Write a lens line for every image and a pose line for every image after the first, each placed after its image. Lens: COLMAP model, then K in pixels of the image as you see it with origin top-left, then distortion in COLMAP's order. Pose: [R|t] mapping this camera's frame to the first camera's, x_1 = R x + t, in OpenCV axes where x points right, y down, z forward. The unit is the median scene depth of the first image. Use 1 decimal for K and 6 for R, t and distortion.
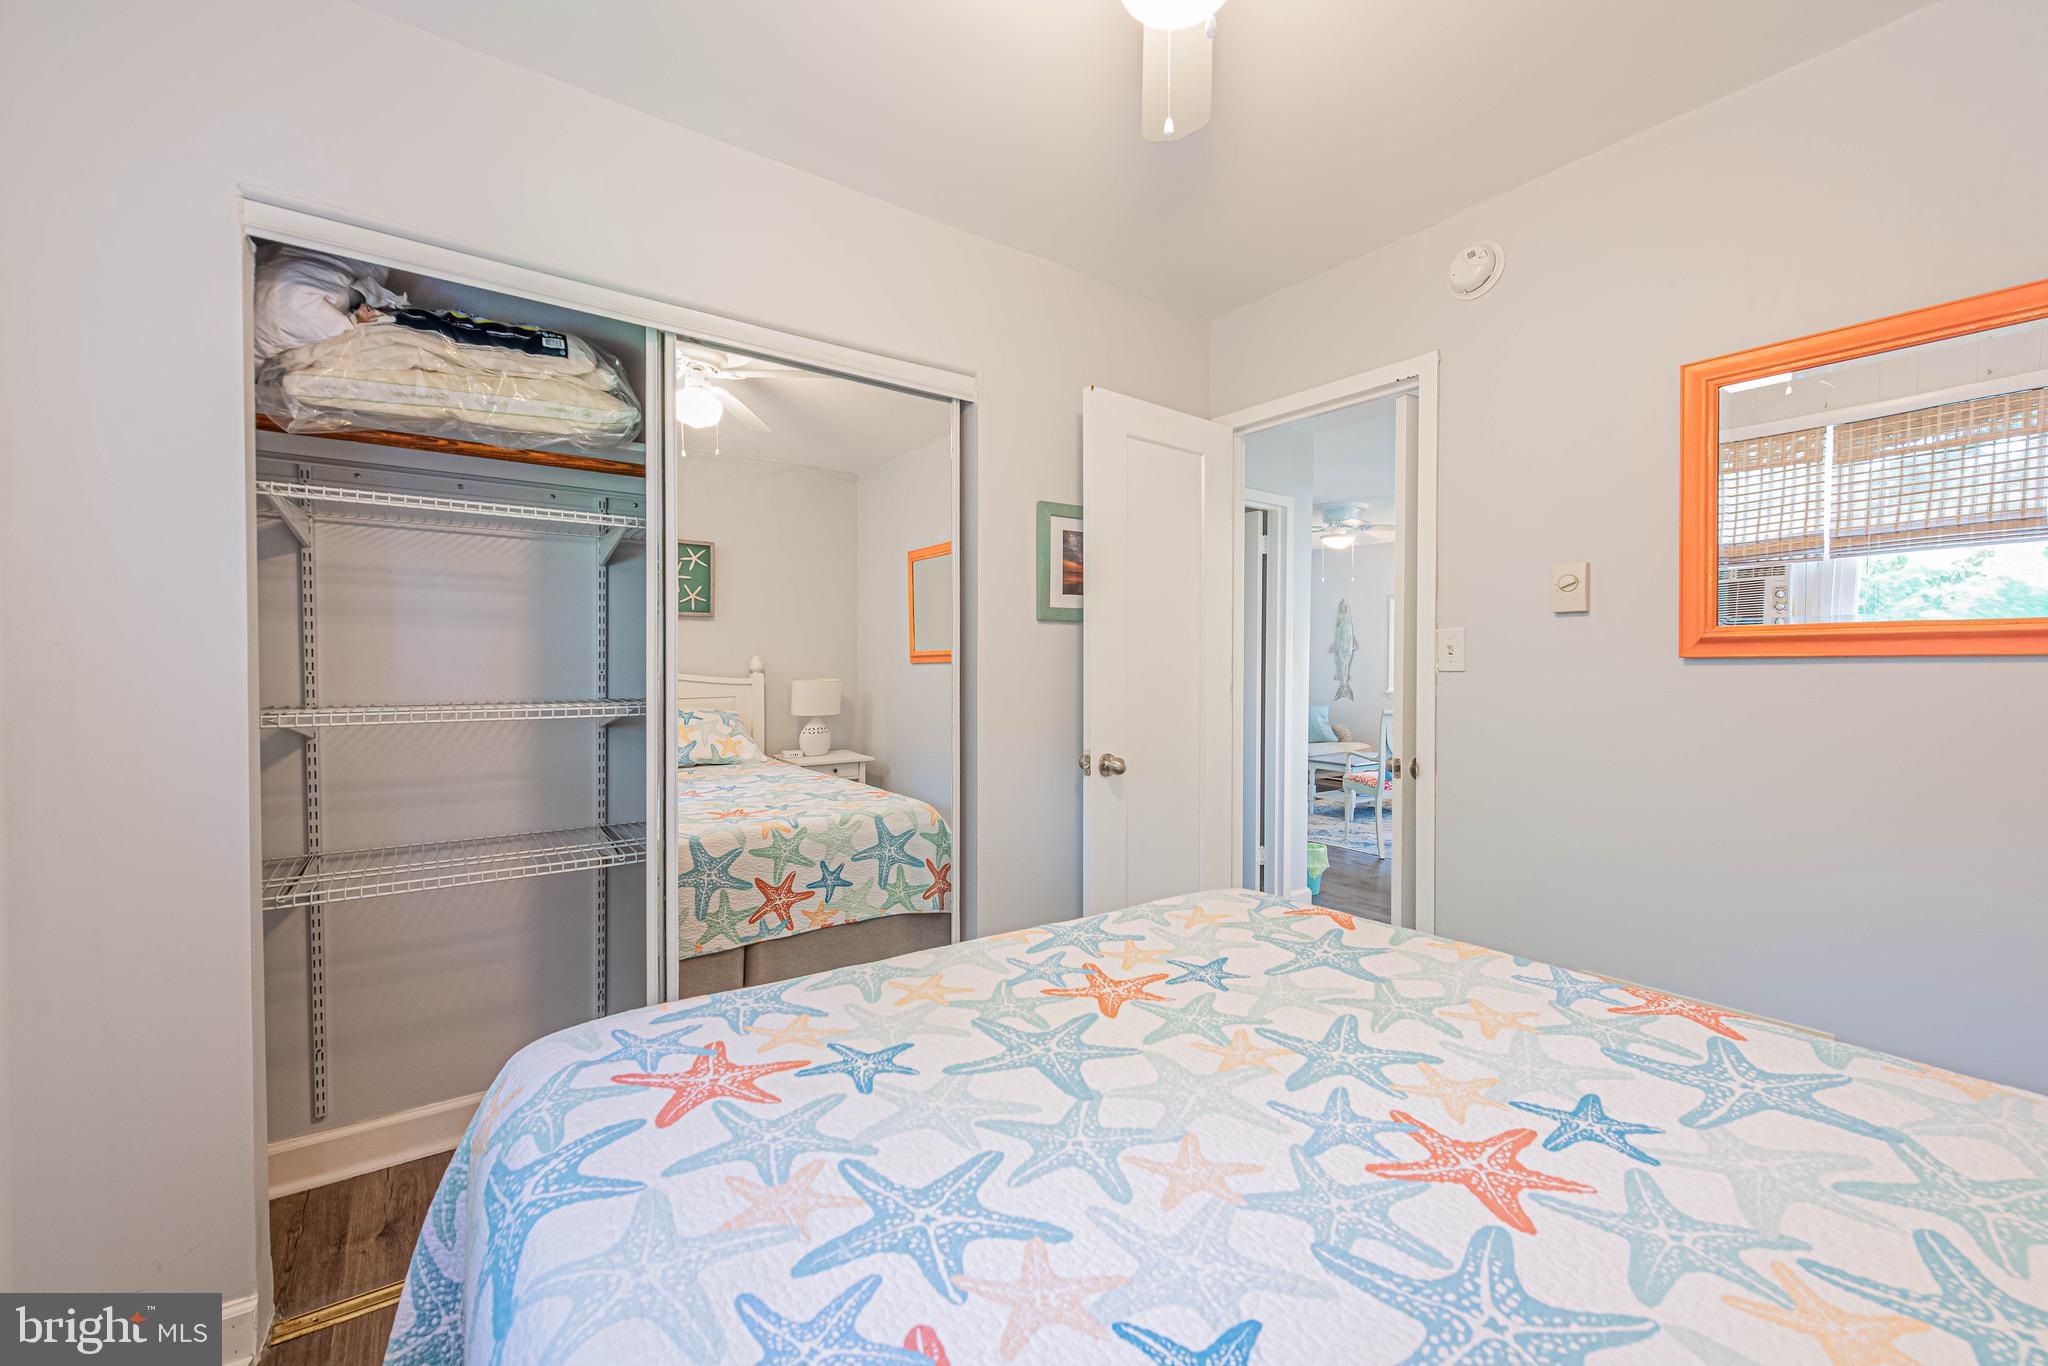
lens RADIAL K [[813.3, 0, 1028.0], [0, 813.3, 686.7], [0, 0, 1]] dist [0.015003, -0.005090]
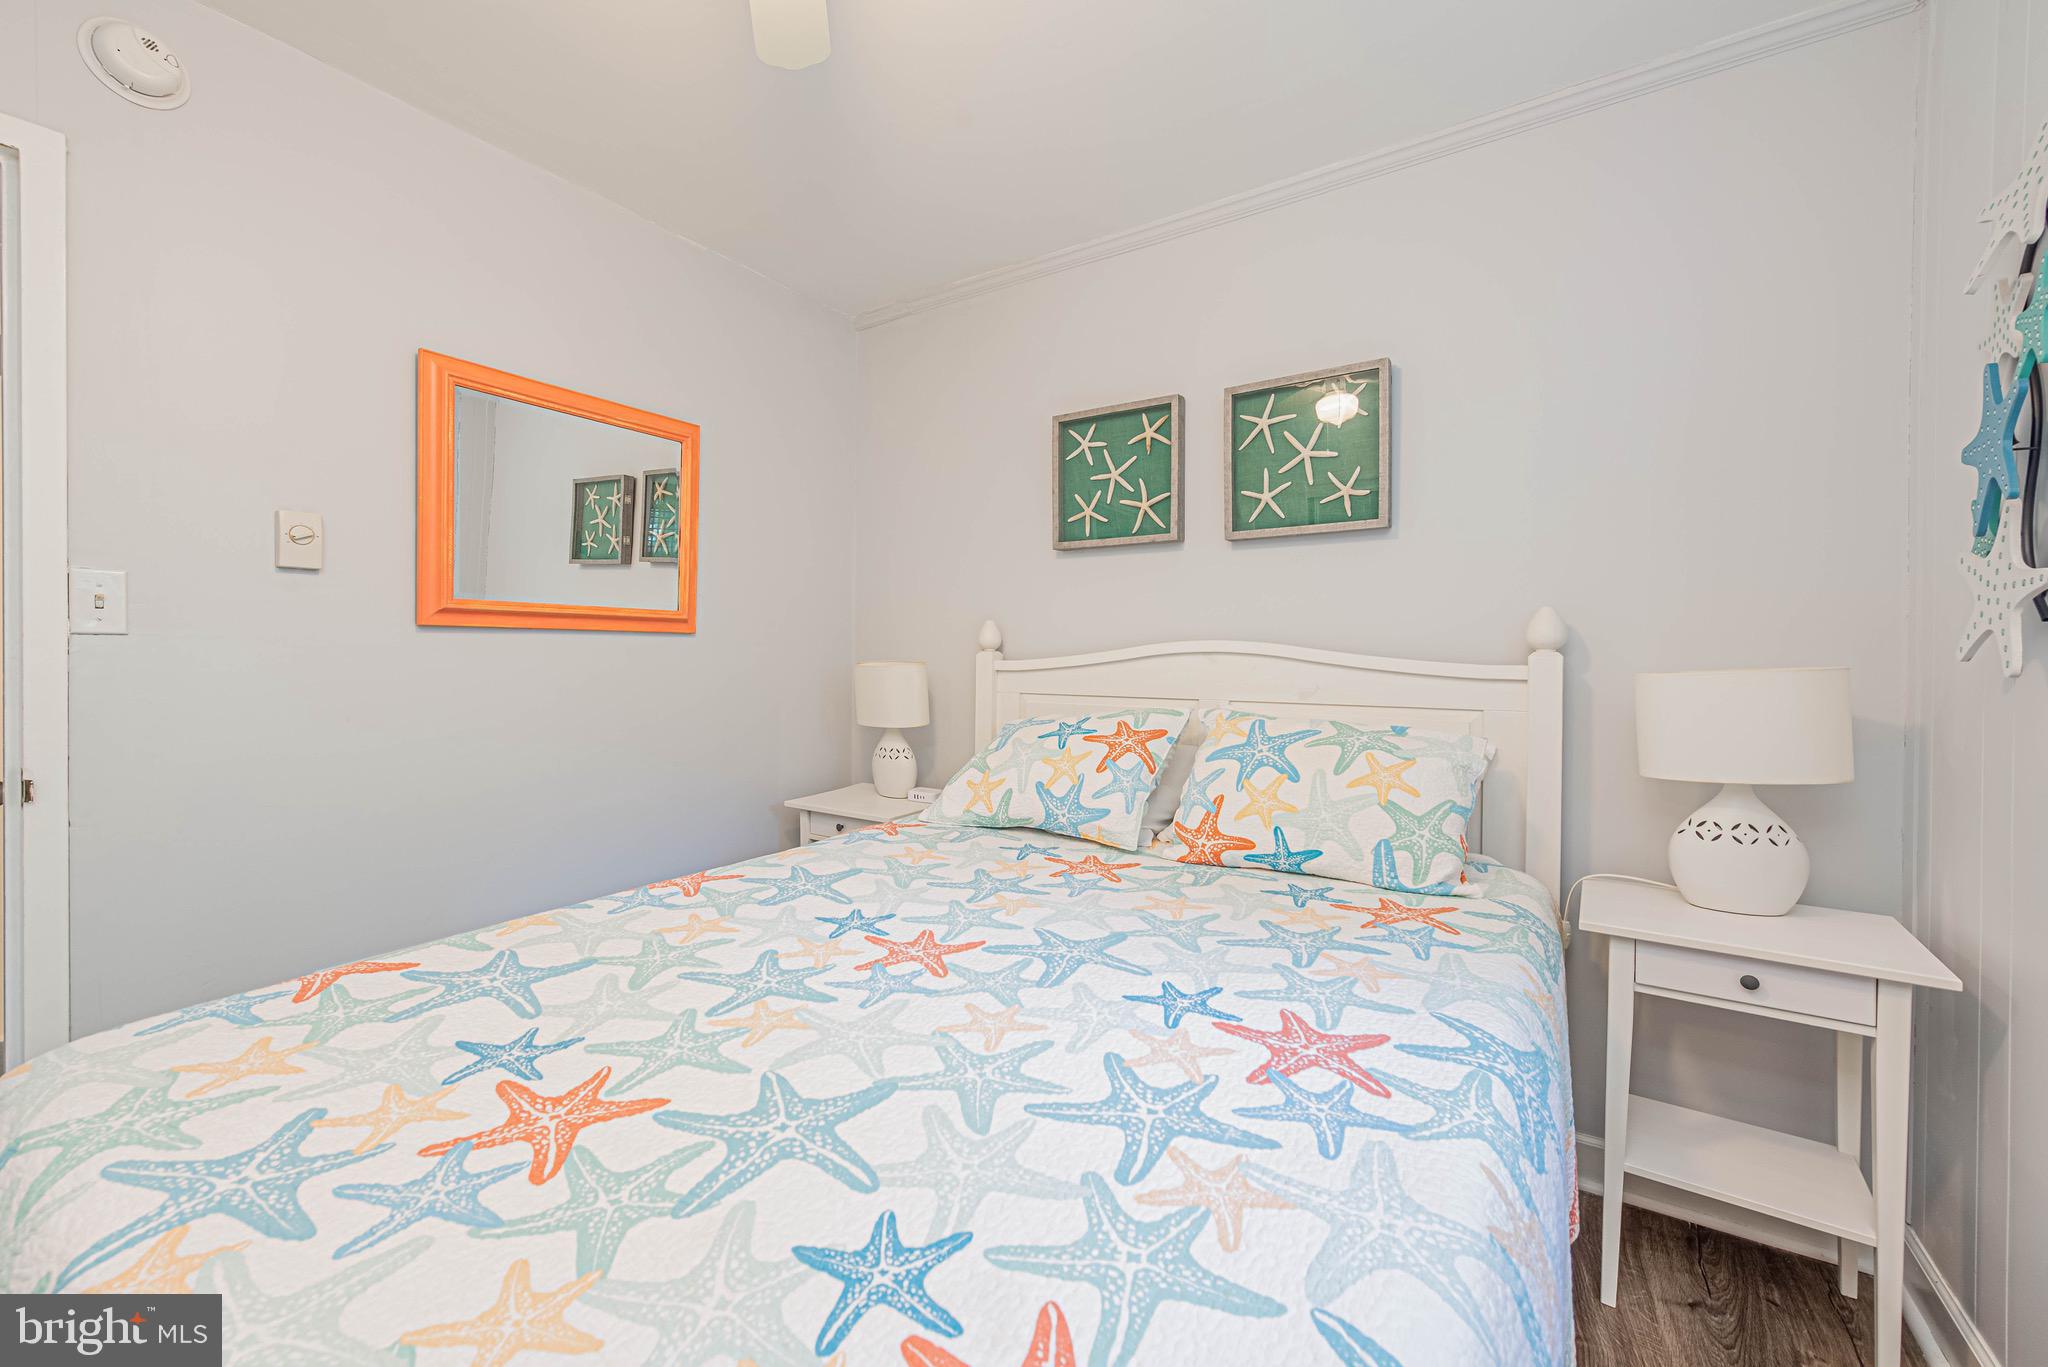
lens RADIAL K [[843.5, 0, 970.0], [0, 843.5, 671.7], [0, 0, 1]] dist [0.027617, 0.000081]
pose [[-0.329704, -0.017258, 0.943927, -0.762925], [0.012722, 0.999661, 0.022721, 0.010394], [-0.943999, 0.019500, -0.329373, 1.083829]]
